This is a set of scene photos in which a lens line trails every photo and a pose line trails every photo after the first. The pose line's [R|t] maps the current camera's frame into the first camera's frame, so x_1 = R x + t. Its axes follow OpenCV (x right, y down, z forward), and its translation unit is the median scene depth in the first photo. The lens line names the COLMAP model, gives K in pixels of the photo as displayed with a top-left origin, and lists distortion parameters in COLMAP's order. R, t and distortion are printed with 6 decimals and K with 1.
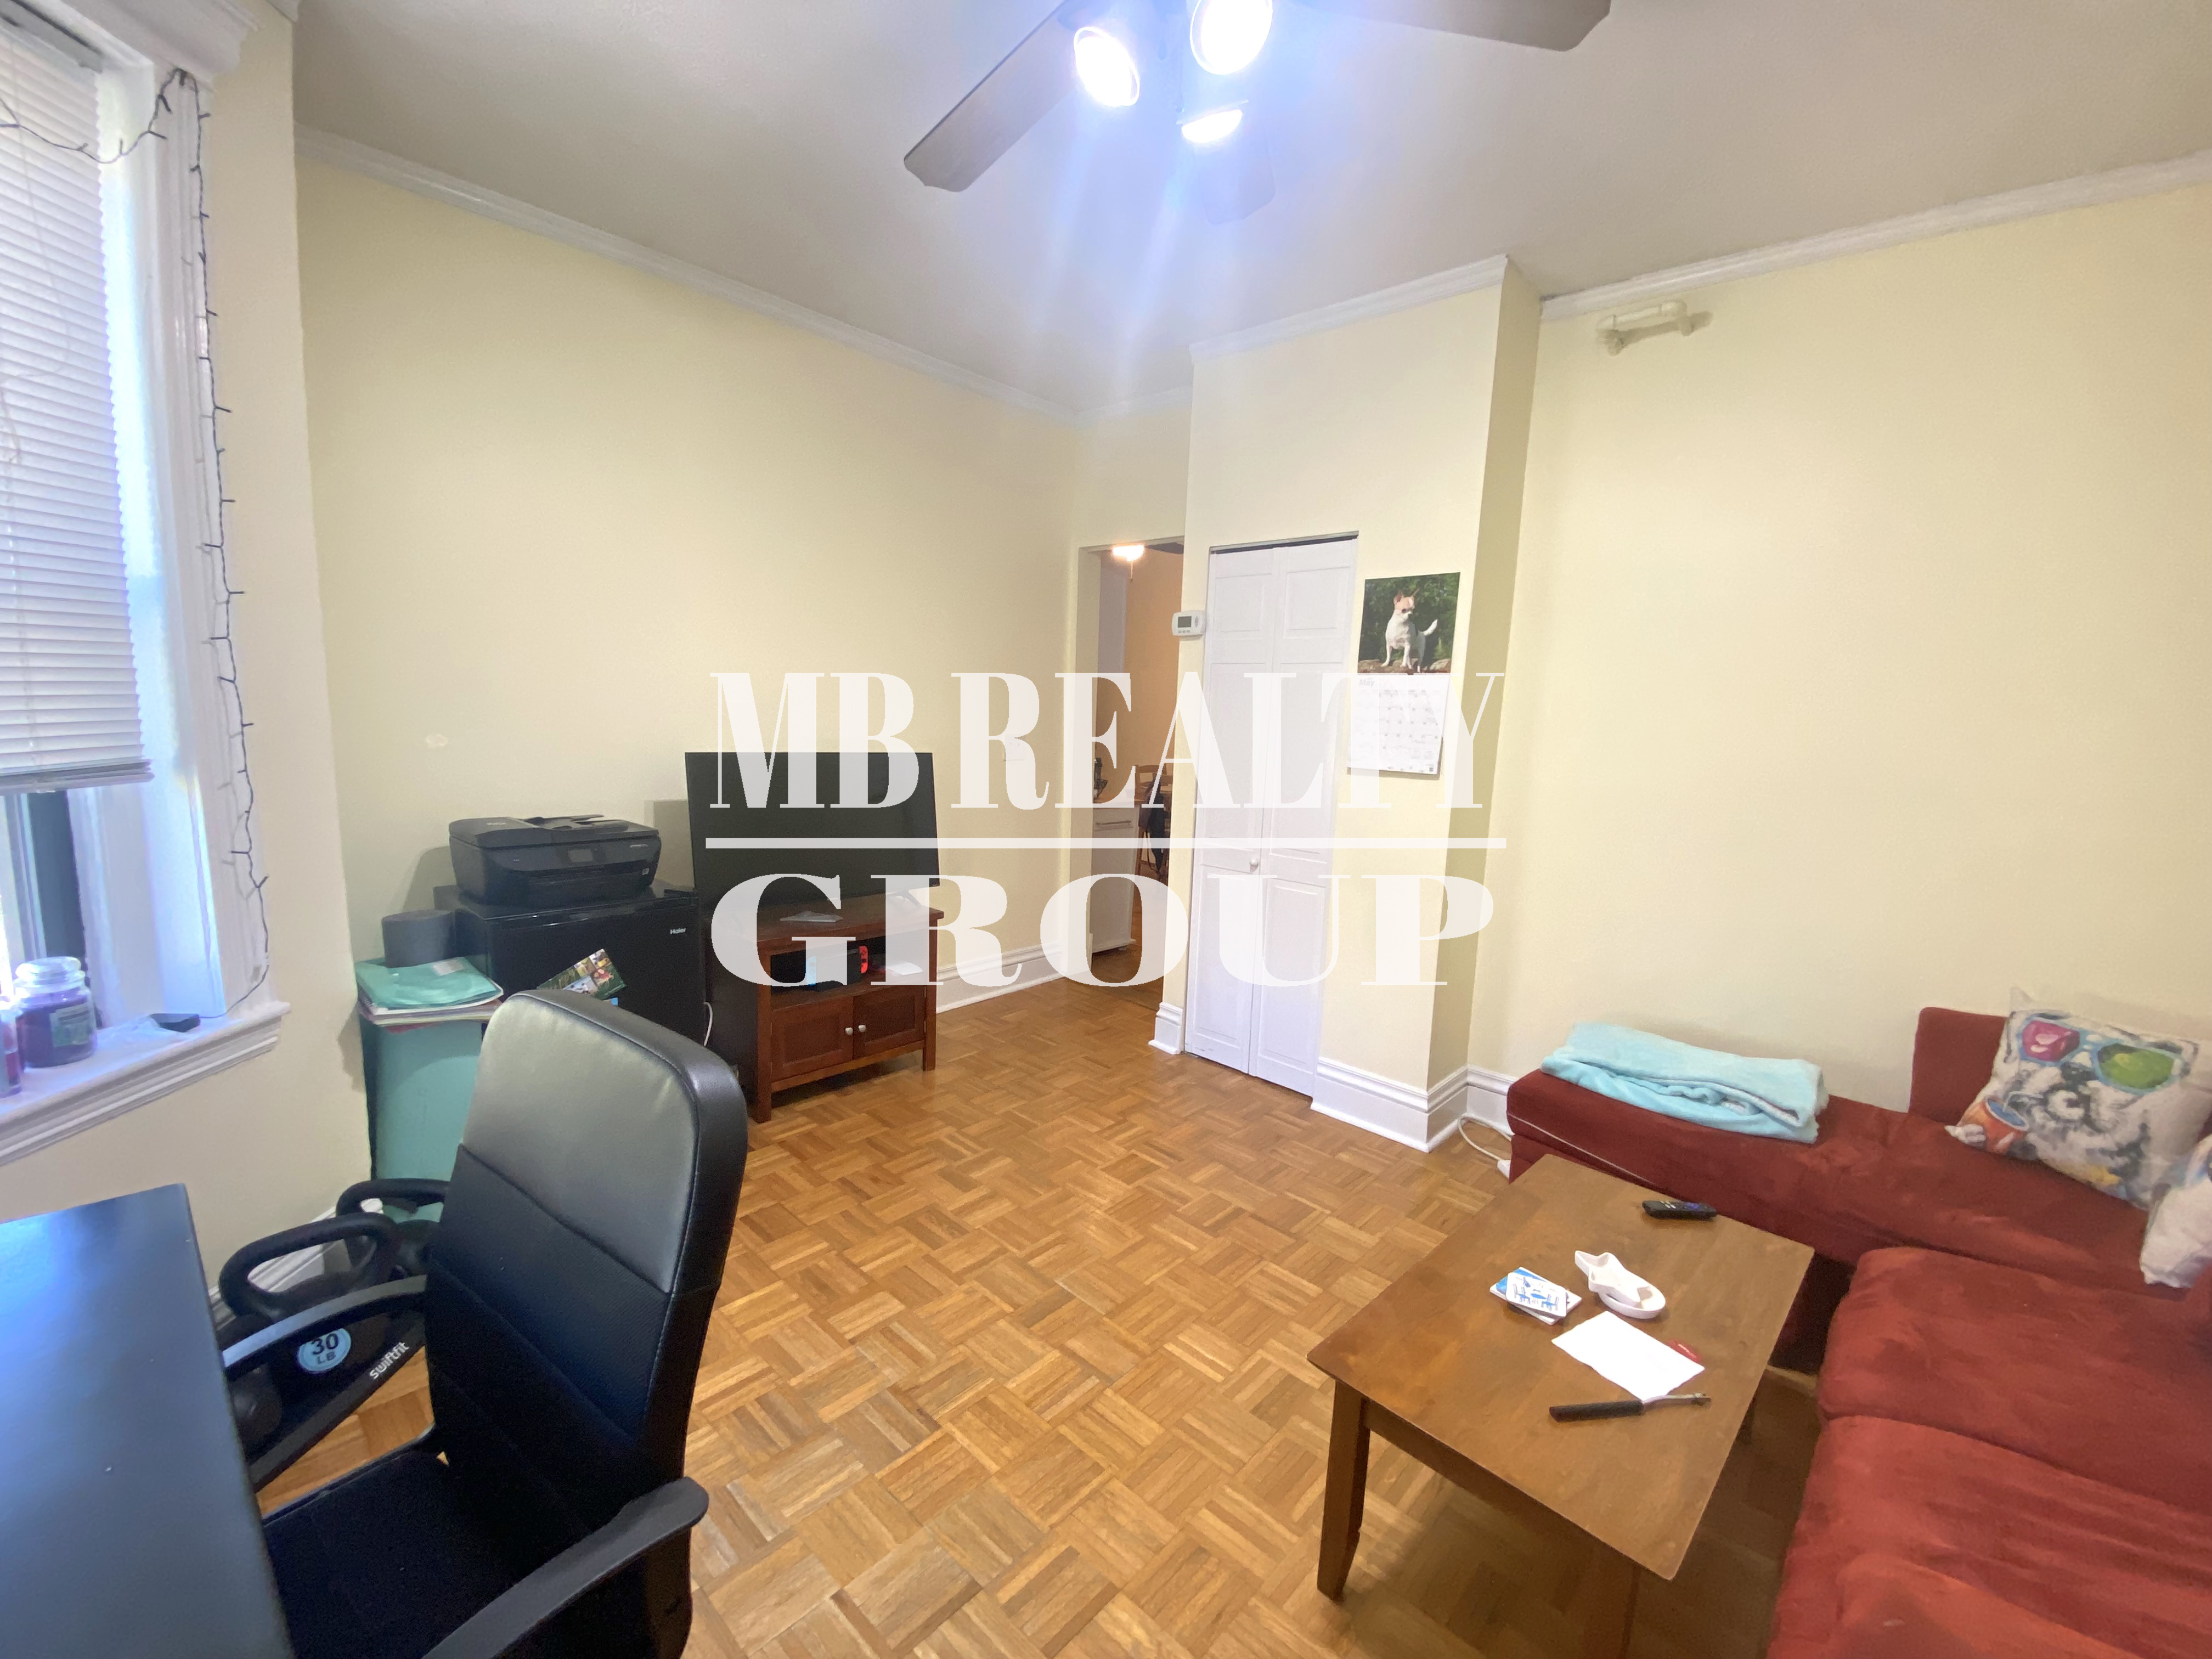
lens RADIAL K [[889.8, 0, 1108.1], [0, 889.8, 828.5], [0, 0, 1]] dist [-0.007483, -0.006640]
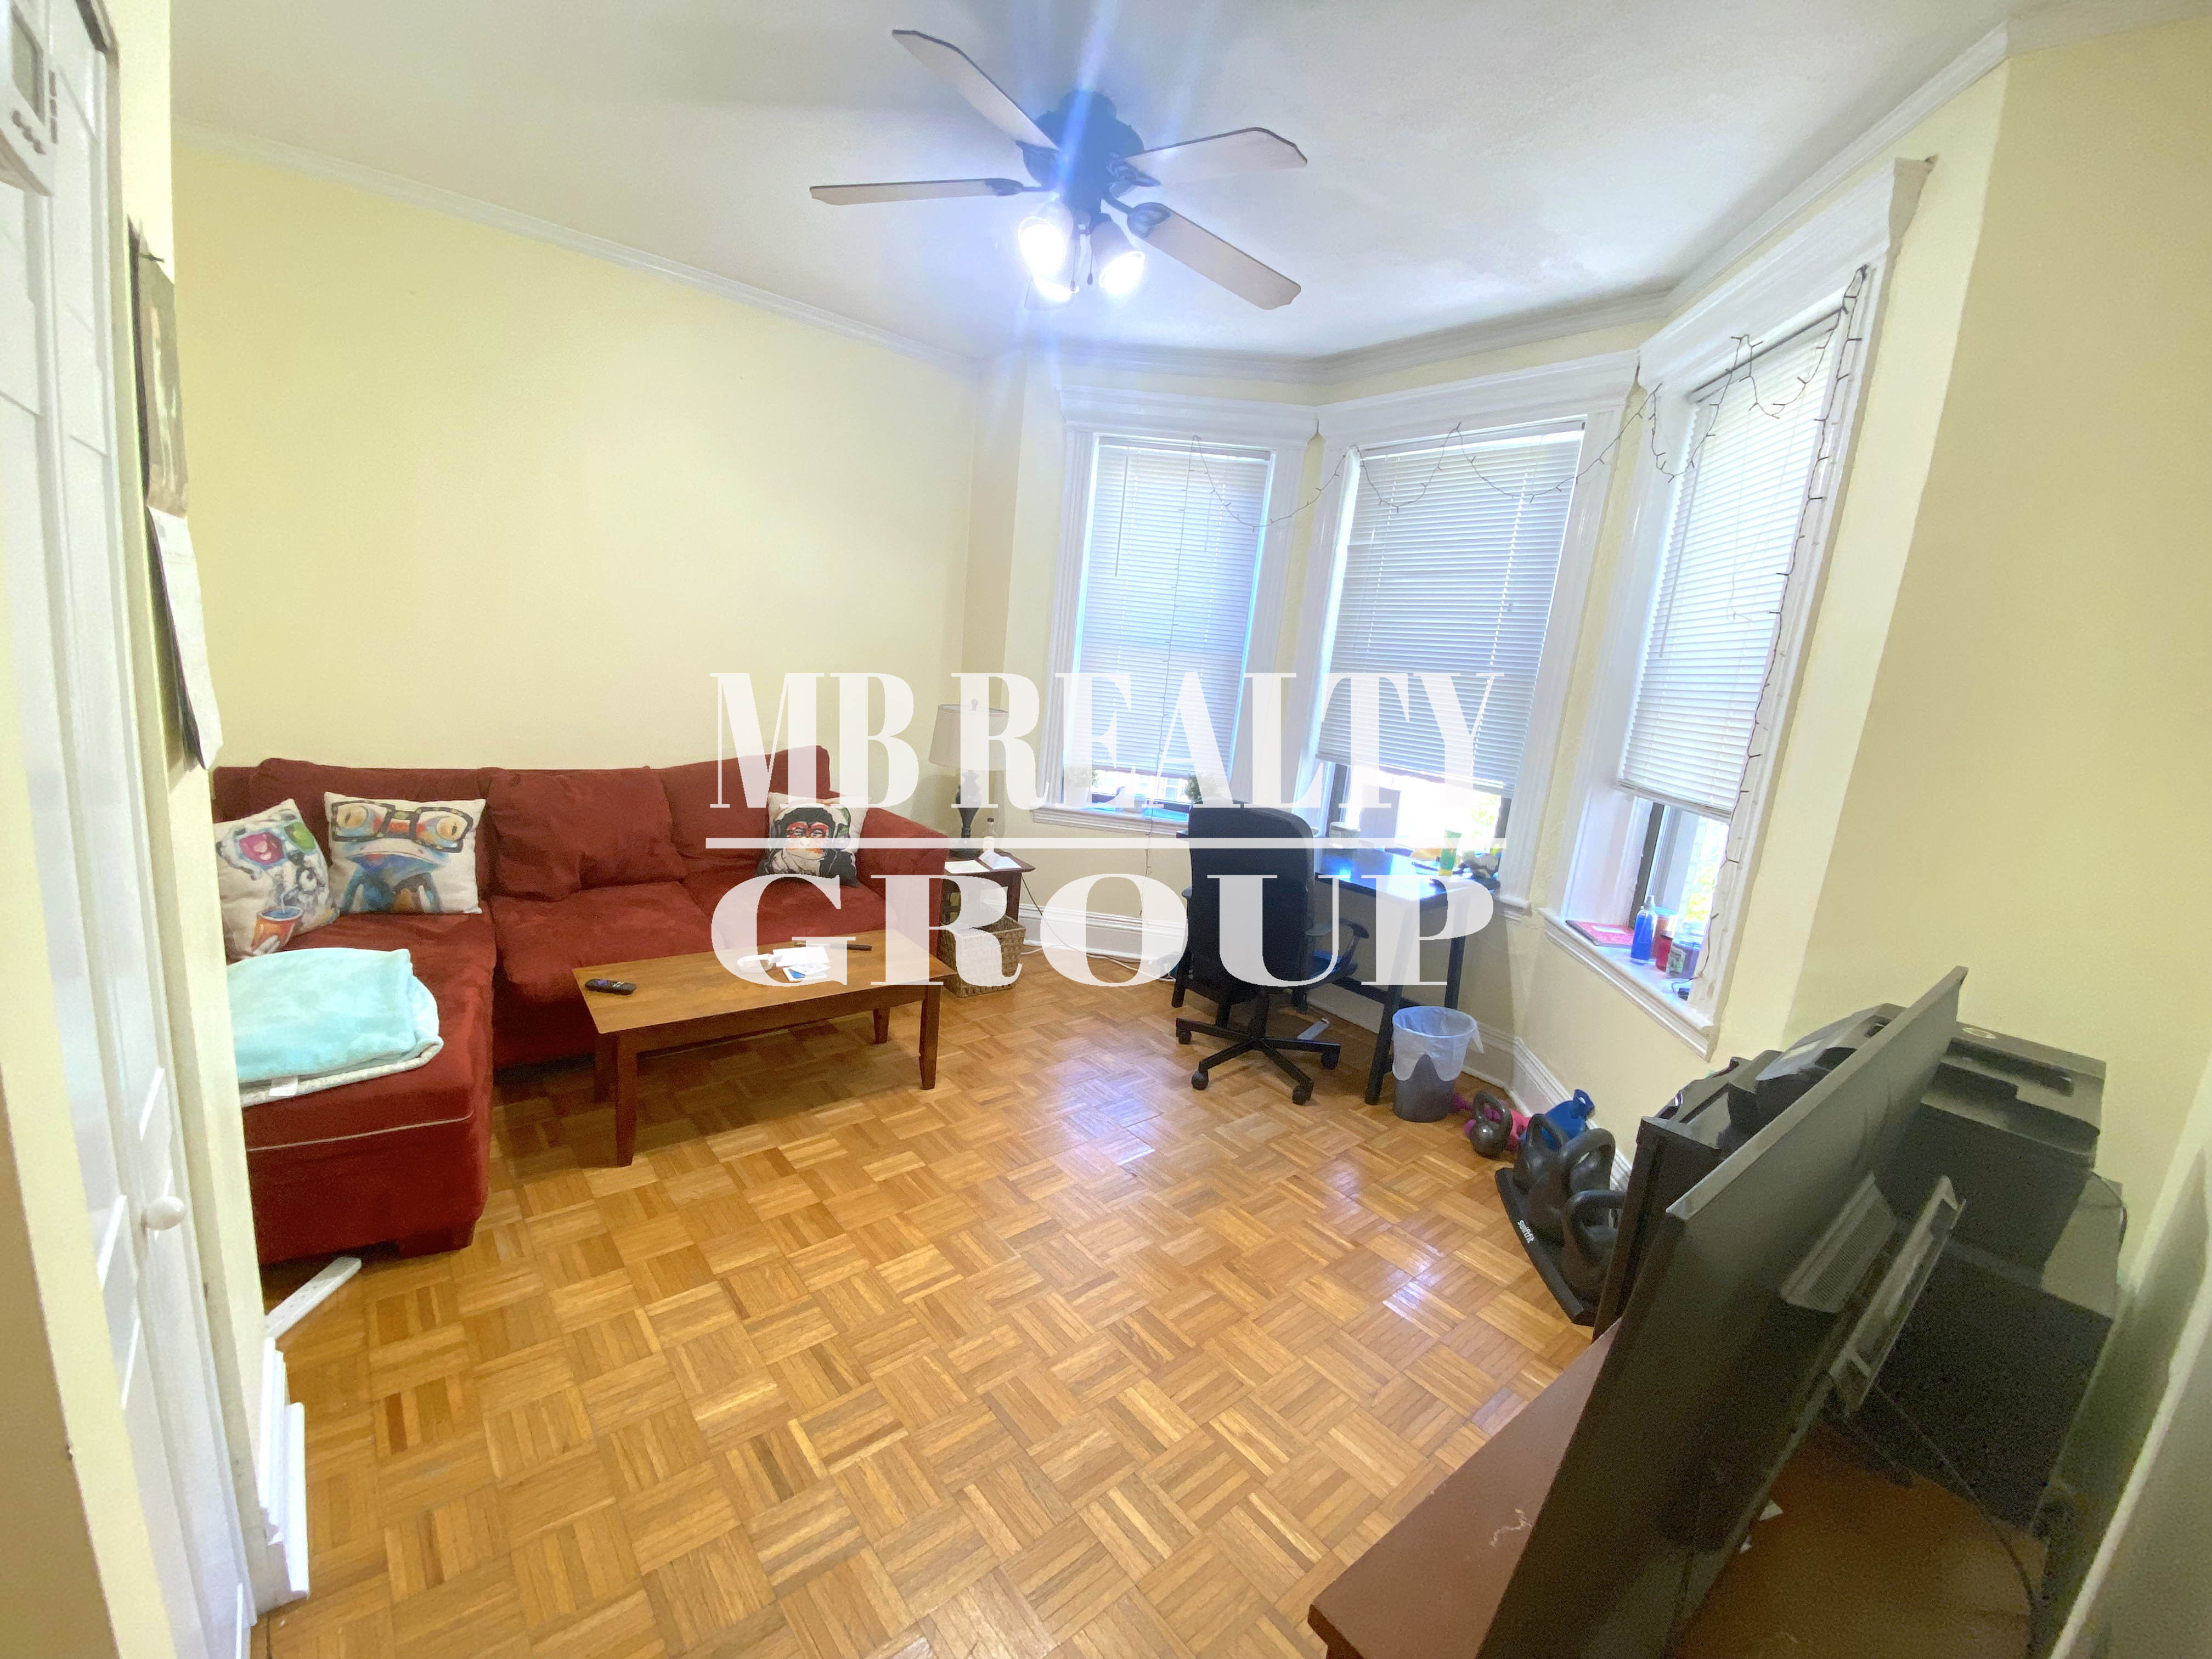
lens RADIAL K [[889.8, 0, 1097.6], [0, 889.8, 829.4], [0, 0, 1]] dist [-0.007483, -0.006640]
pose [[-0.983922, -0.146929, 0.101535, -0.186104], [-0.108804, 0.943958, 0.311617, -0.276461], [-0.141630, 0.295559, -0.944768, 1.879785]]
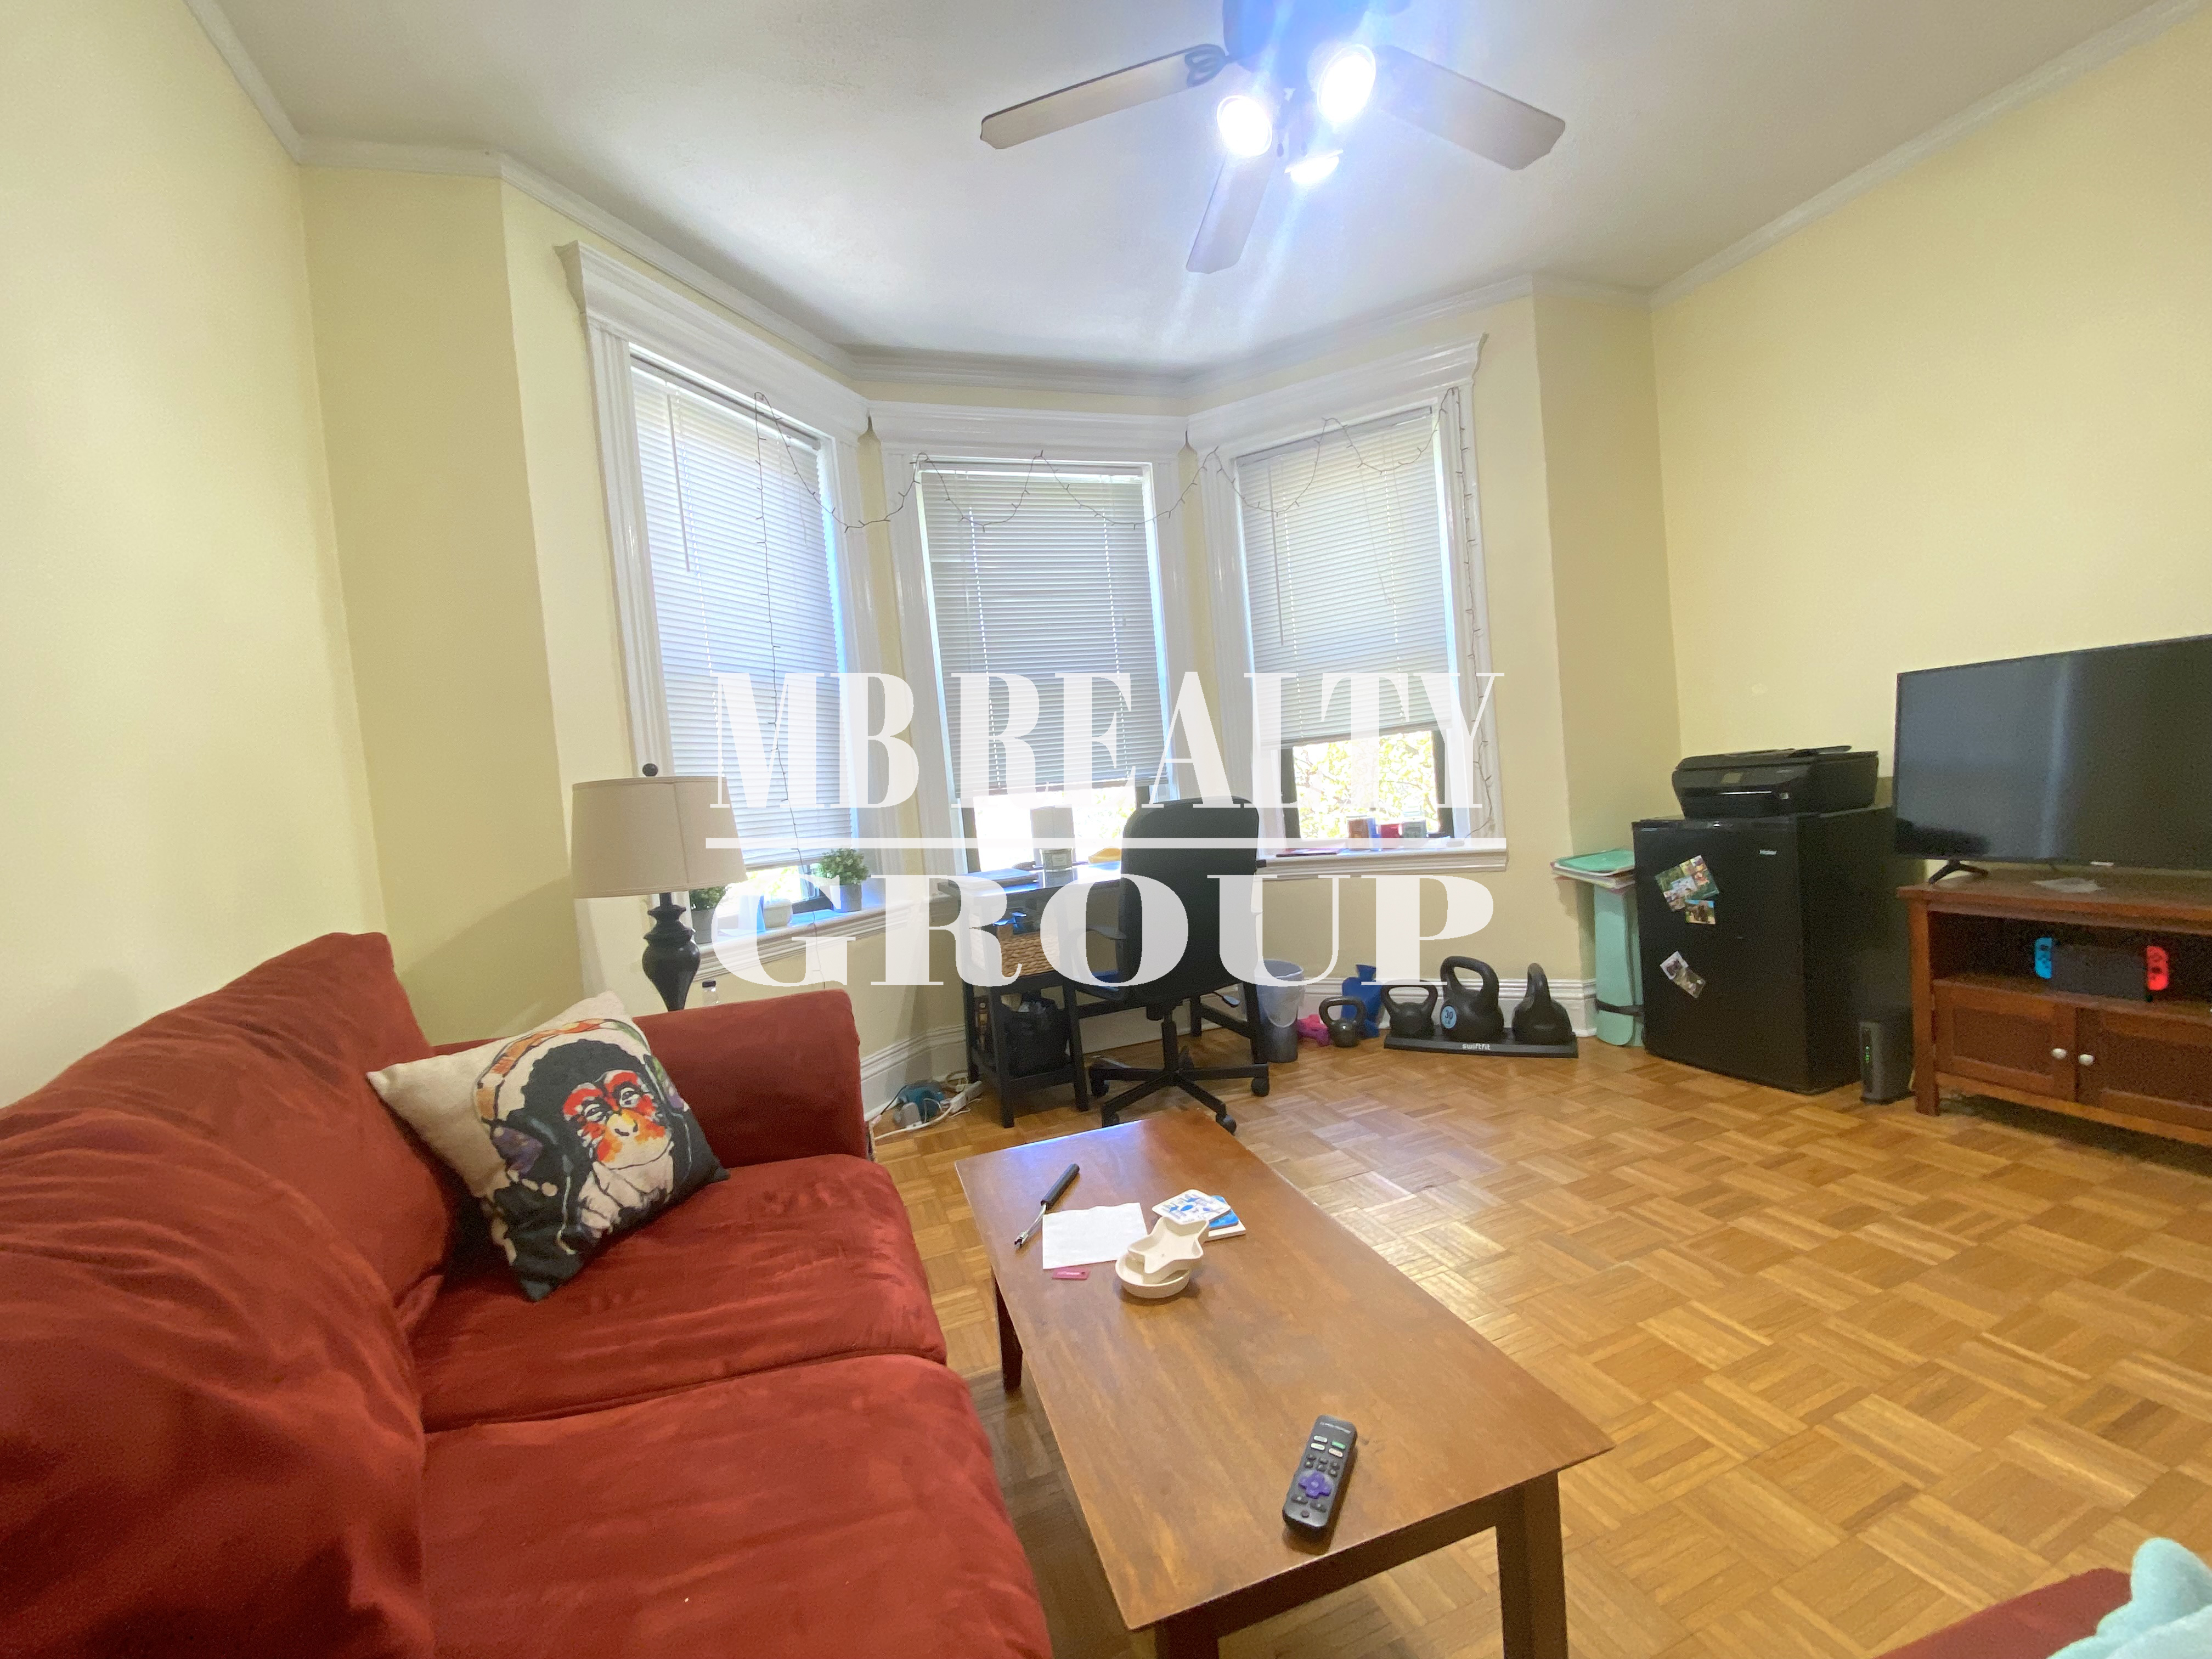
lens RADIAL K [[889.8, 0, 1105.7], [0, 889.8, 845.1], [0, 0, 1]] dist [-0.007483, -0.006640]
pose [[-0.456067, 0.060087, -0.887914, 0.955906], [-0.042422, 0.995116, 0.089132, 0.057162], [0.888934, 0.078317, -0.451291, 0.950234]]
